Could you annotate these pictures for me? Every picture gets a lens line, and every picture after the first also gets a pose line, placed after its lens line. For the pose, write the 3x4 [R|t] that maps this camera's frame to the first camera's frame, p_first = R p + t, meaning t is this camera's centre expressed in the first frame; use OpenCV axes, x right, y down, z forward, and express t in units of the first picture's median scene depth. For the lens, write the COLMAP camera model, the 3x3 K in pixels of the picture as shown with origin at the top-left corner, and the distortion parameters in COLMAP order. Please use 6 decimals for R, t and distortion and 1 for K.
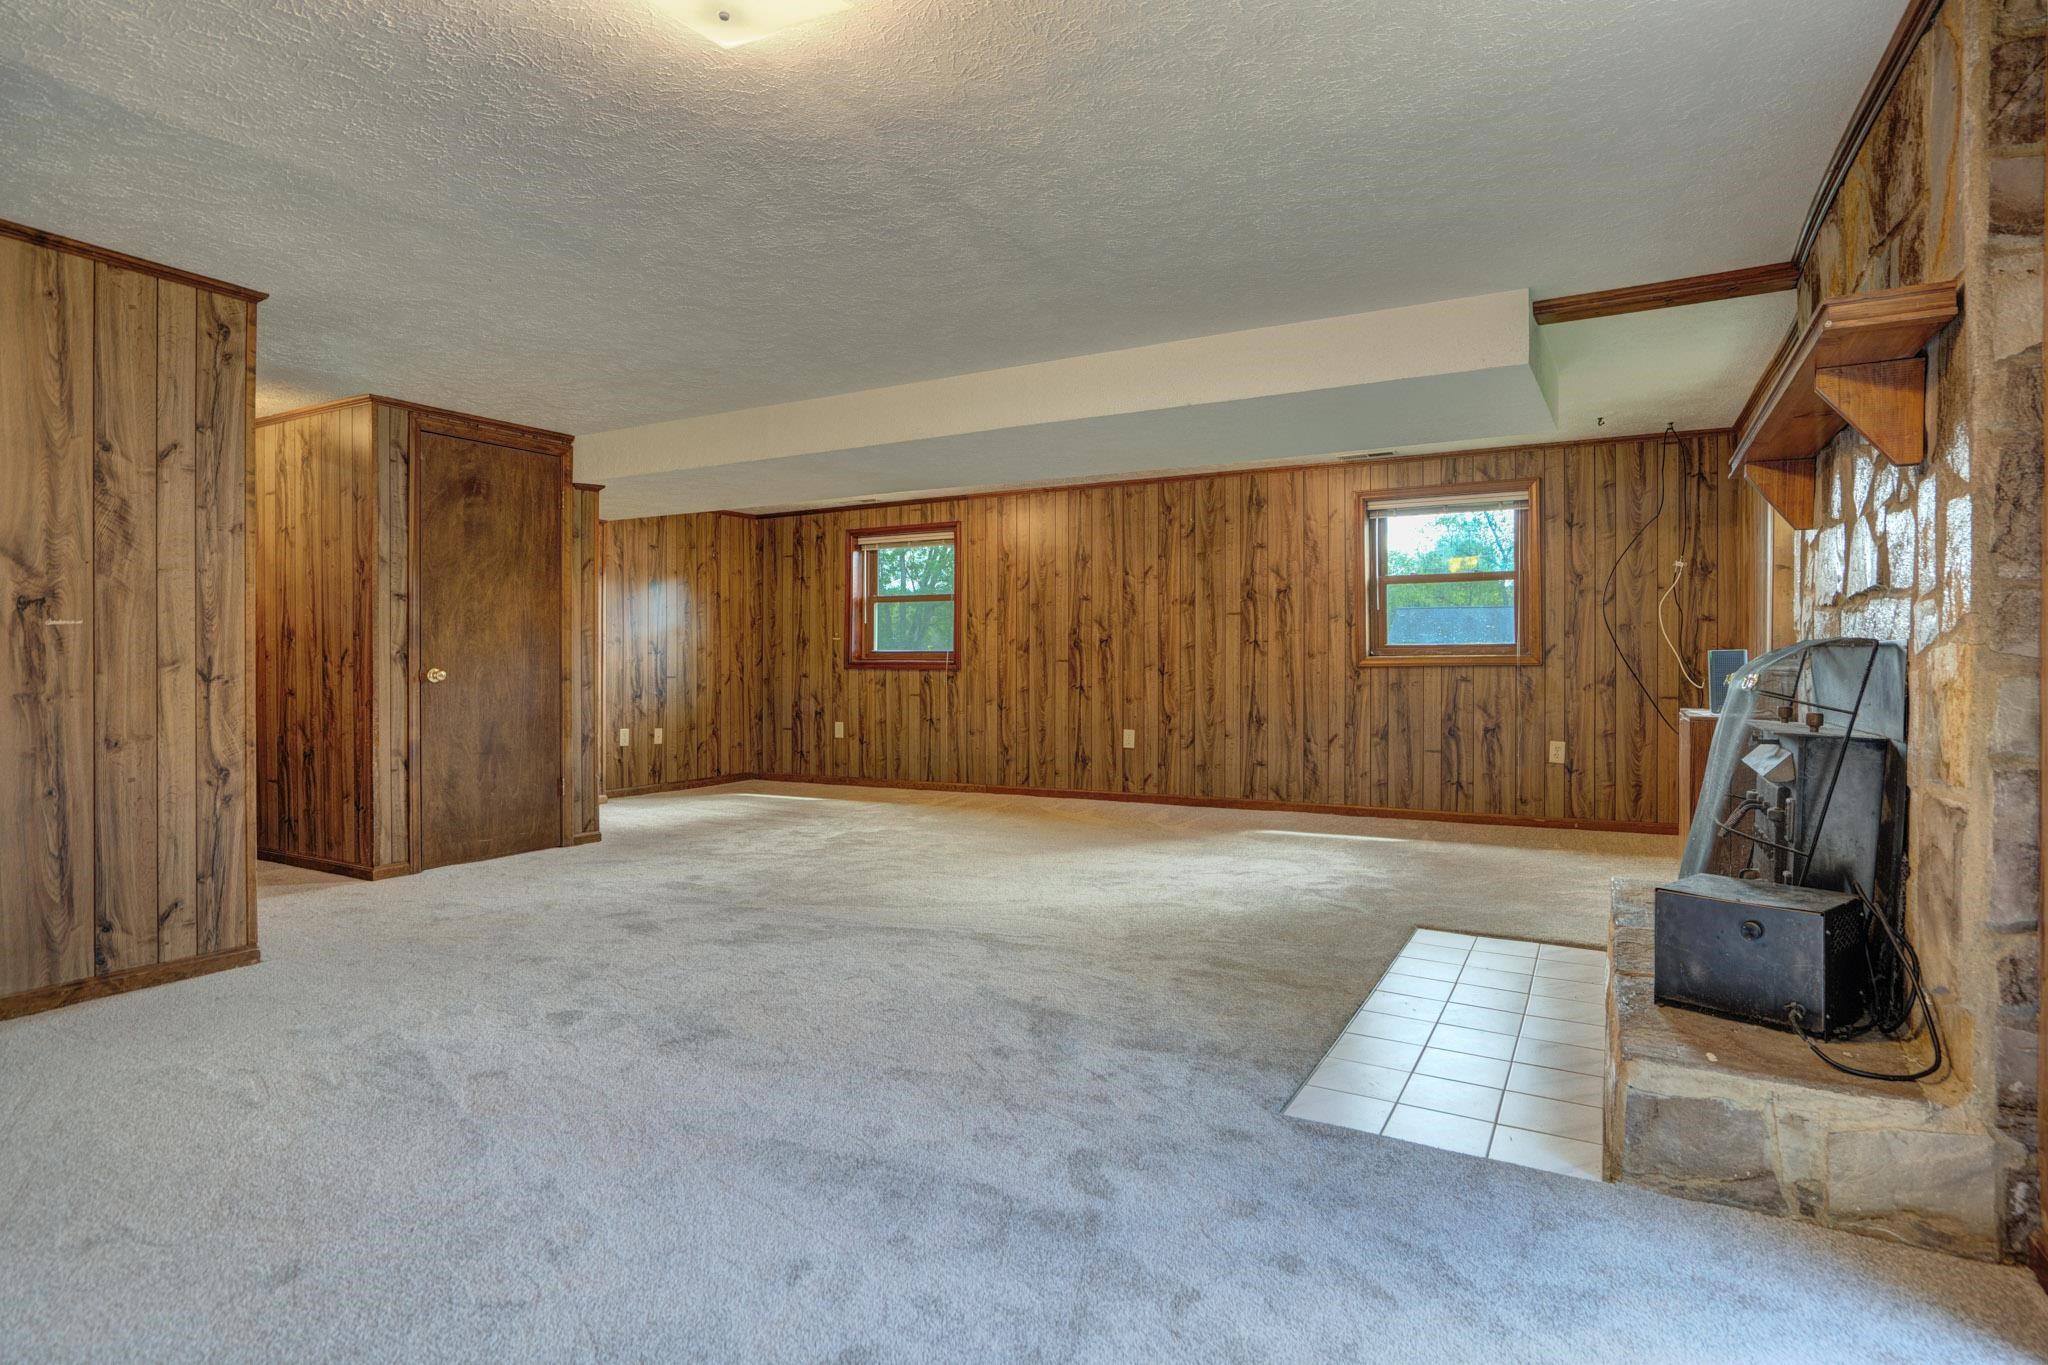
lens RADIAL K [[1069.0, 0, 1004.3], [0, 1069.0, 666.7], [0, 0, 1]] dist [-0.046319, 0.026822]
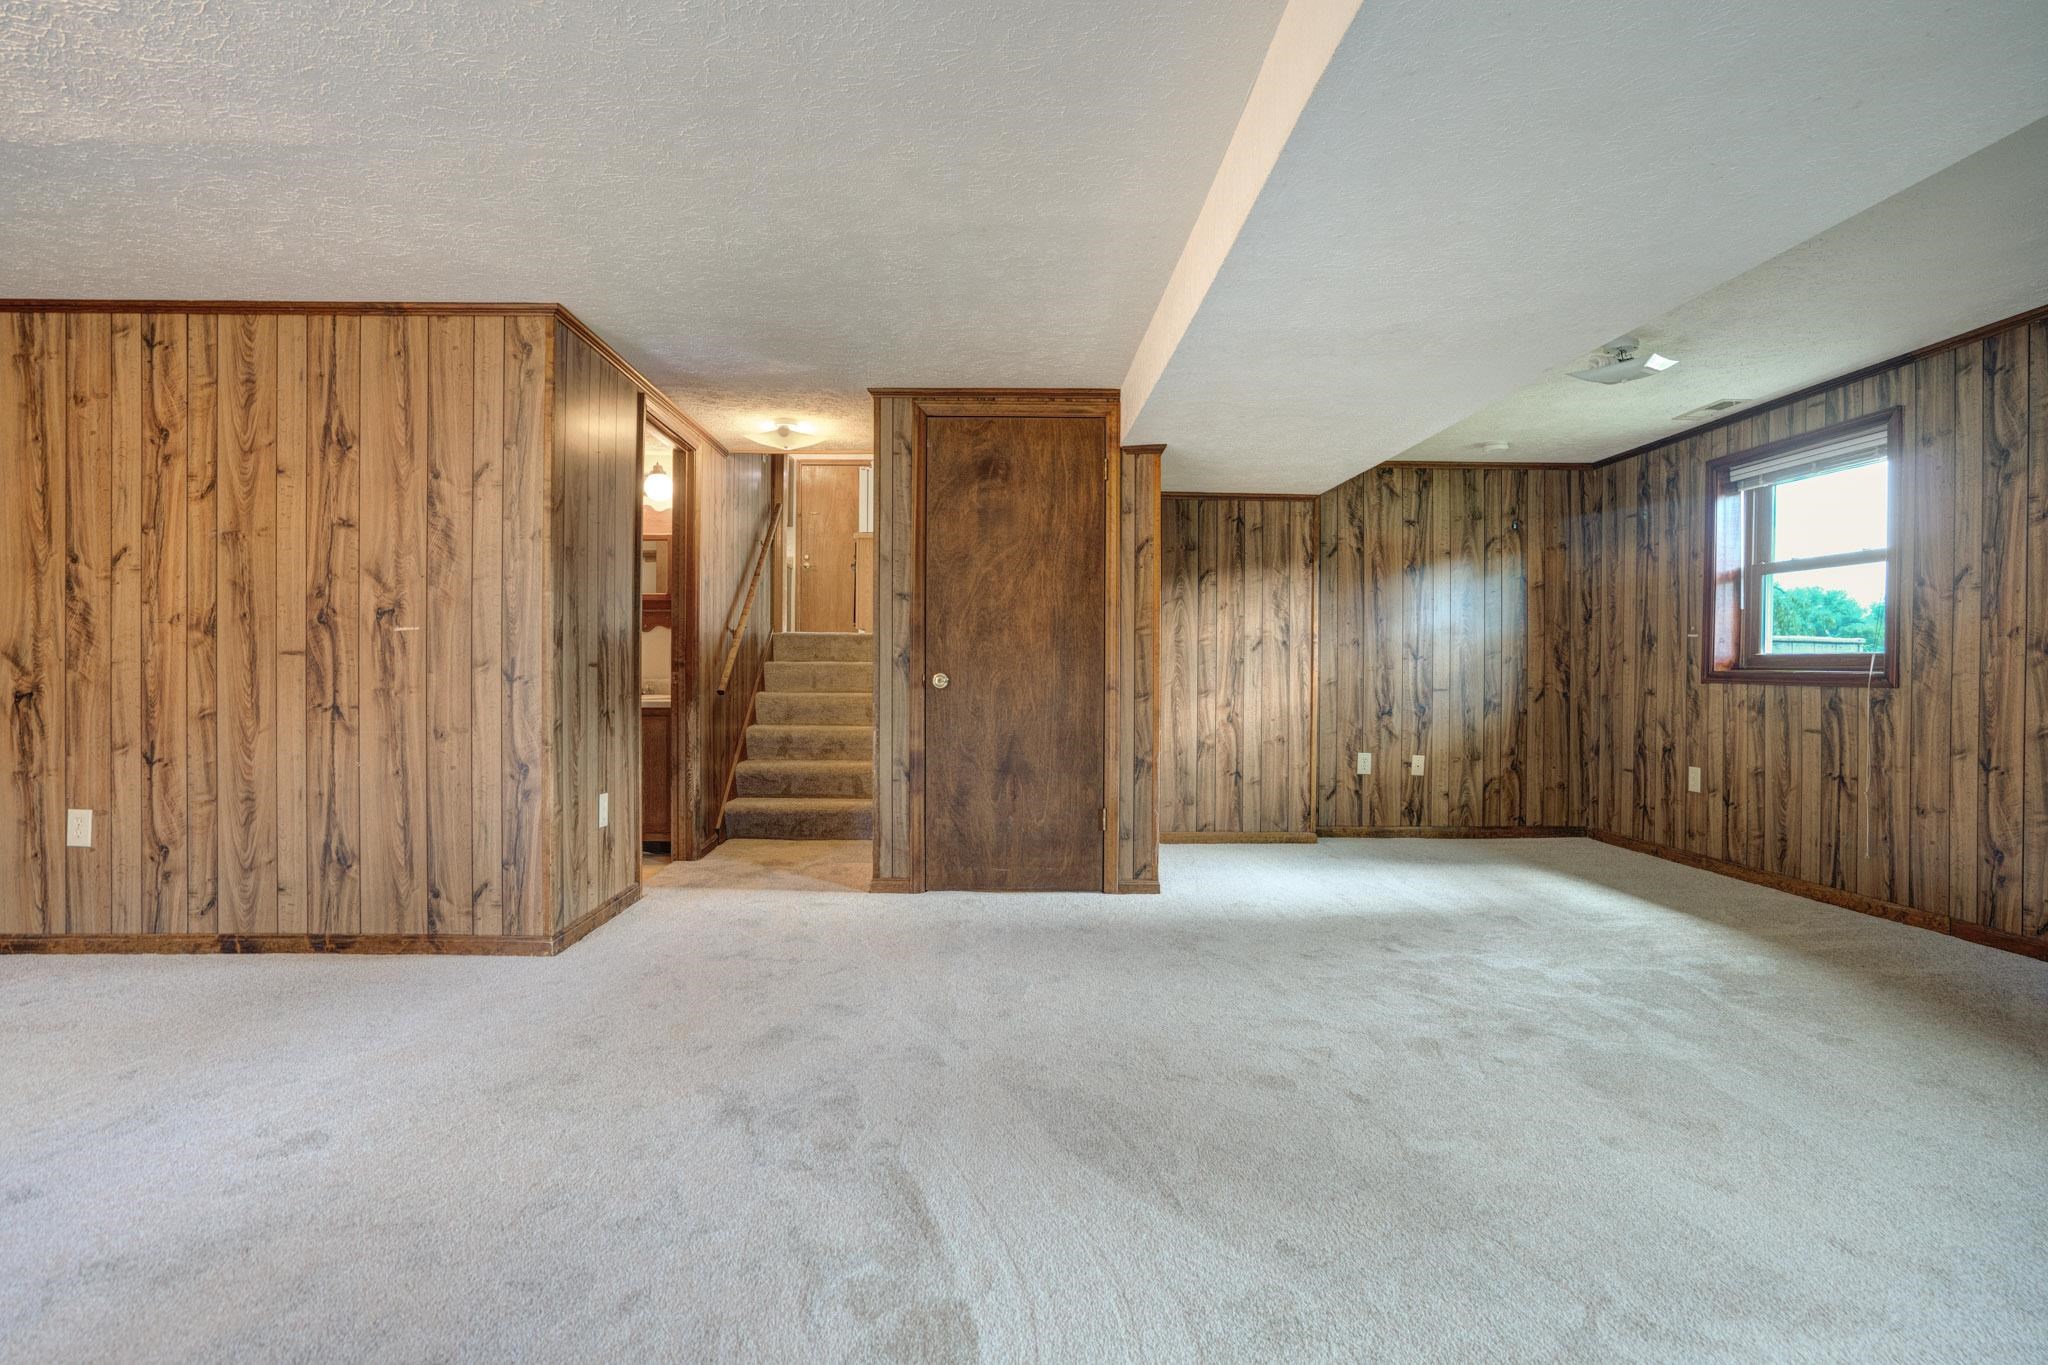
lens RADIAL K [[1011.6, 0, 1012.6], [0, 1011.6, 670.5], [0, 0, 1]] dist [-0.058921, 0.028226]
pose [[0.510836, 0.007882, -0.859642, 0.220924], [-0.011569, 0.999930, 0.002294, -0.003171], [0.859600, 0.008773, 0.510891, 0.547417]]
